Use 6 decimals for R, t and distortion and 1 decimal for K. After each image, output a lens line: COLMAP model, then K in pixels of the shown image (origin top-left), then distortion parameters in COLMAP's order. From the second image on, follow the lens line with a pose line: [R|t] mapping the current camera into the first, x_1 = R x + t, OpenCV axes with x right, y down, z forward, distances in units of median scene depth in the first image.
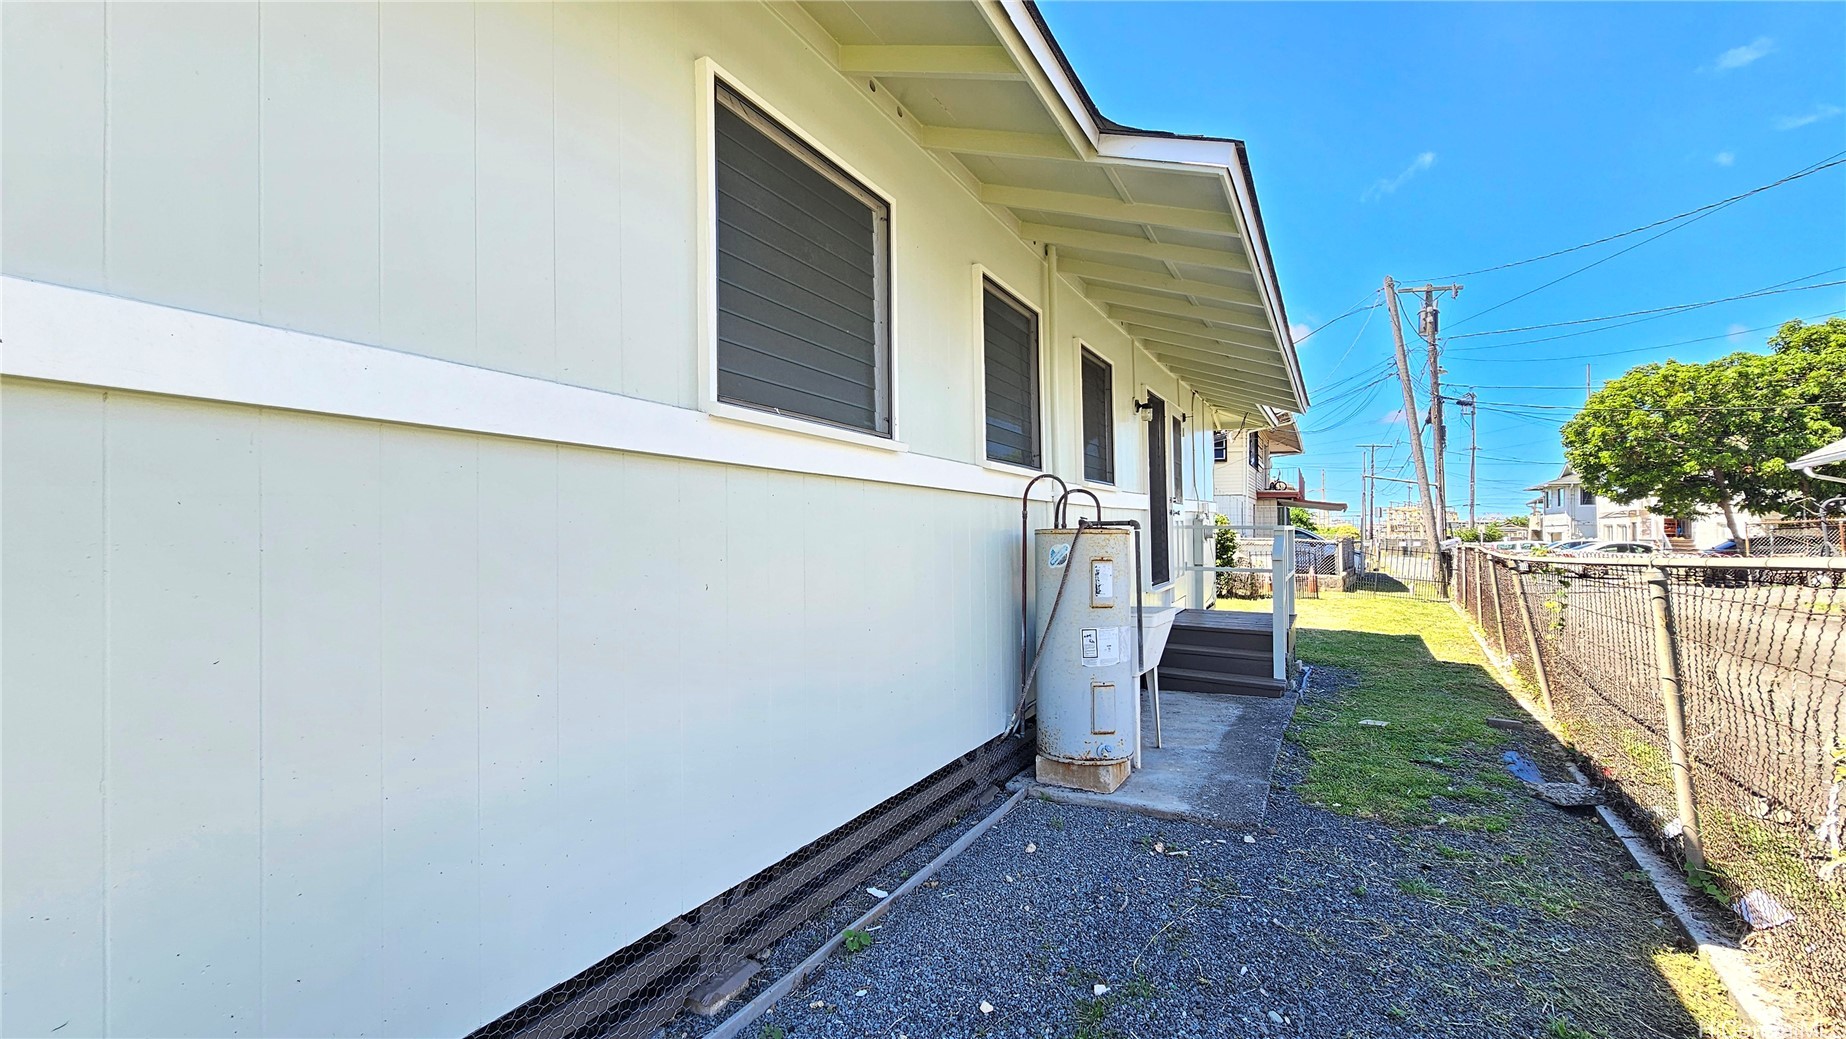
lens RADIAL K [[765.0, 0, 923.3], [0, 765.0, 529.1], [0, 0, 1]] dist [0.001537, -0.001016]
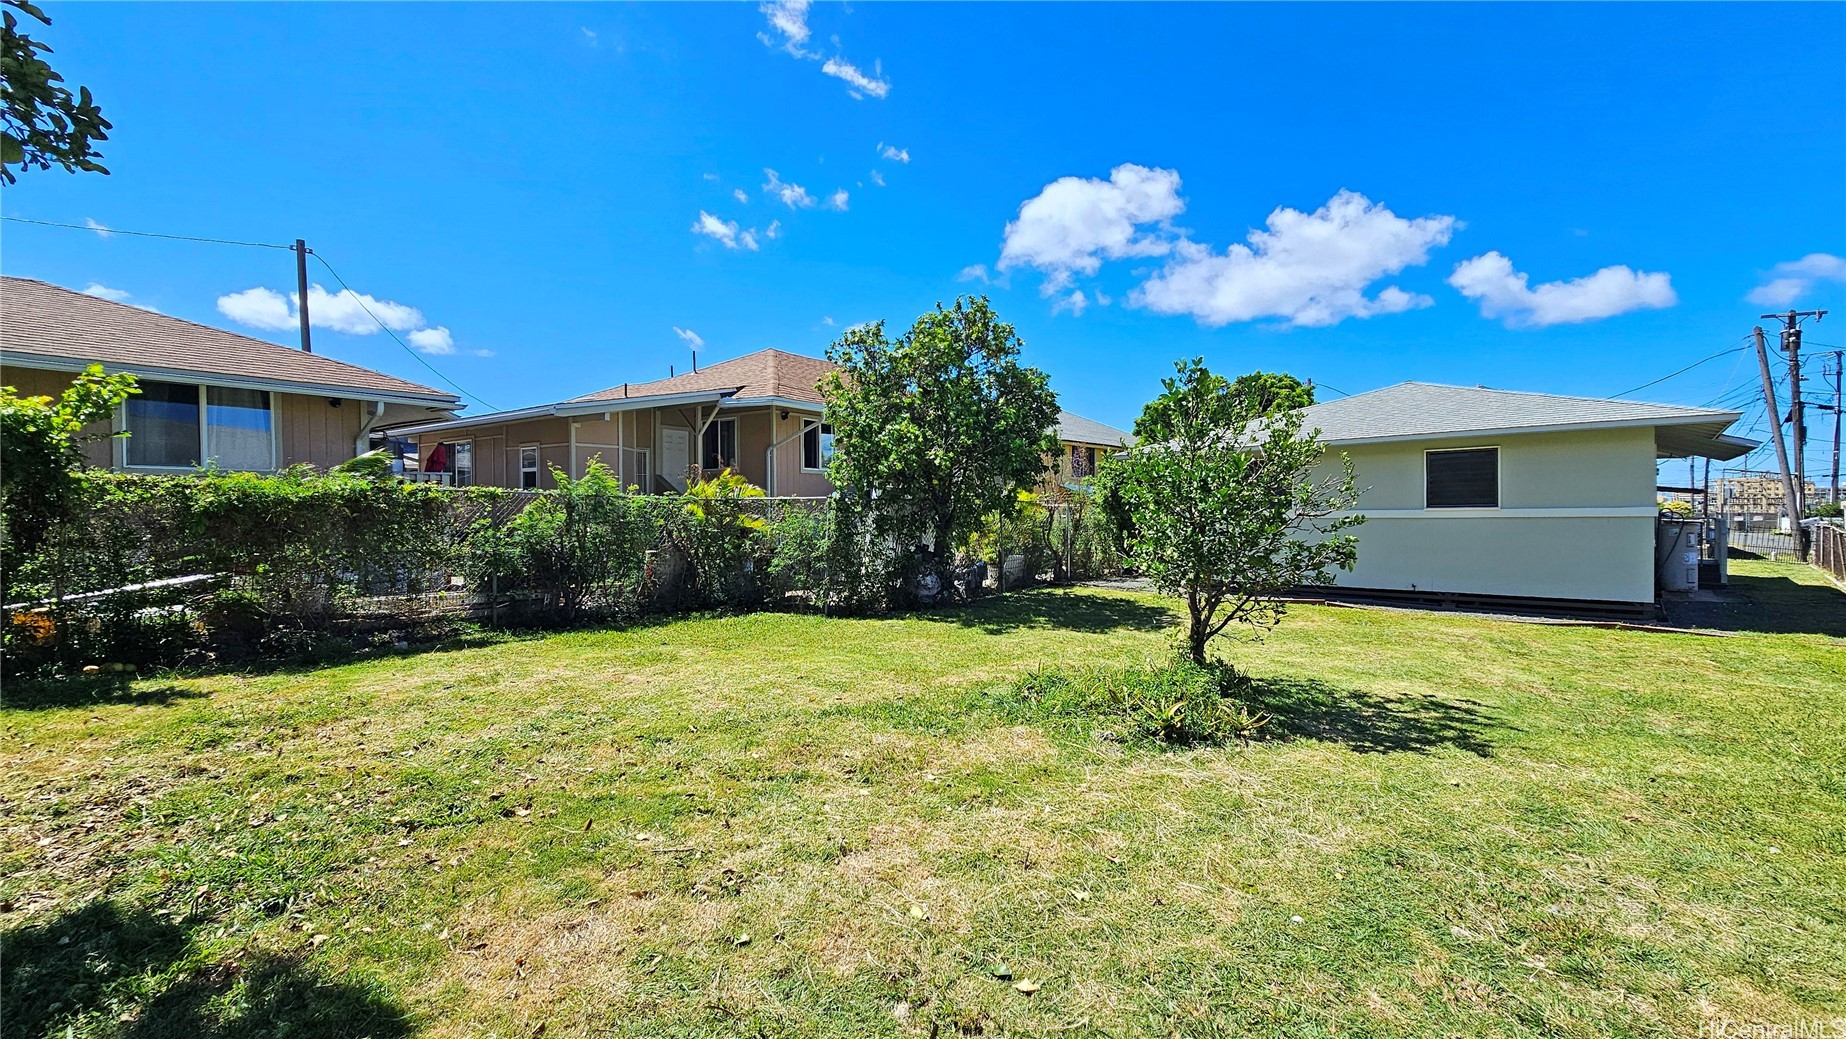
lens RADIAL K [[765.0, 0, 925.0], [0, 765.0, 515.0], [0, 0, 1]] dist [0.001537, -0.001016]
pose [[0.968826, 0.006105, -0.247668, -0.482177], [-0.000761, 0.999765, 0.021668, -0.021429], [0.247743, -0.020804, 0.968603, -0.683760]]
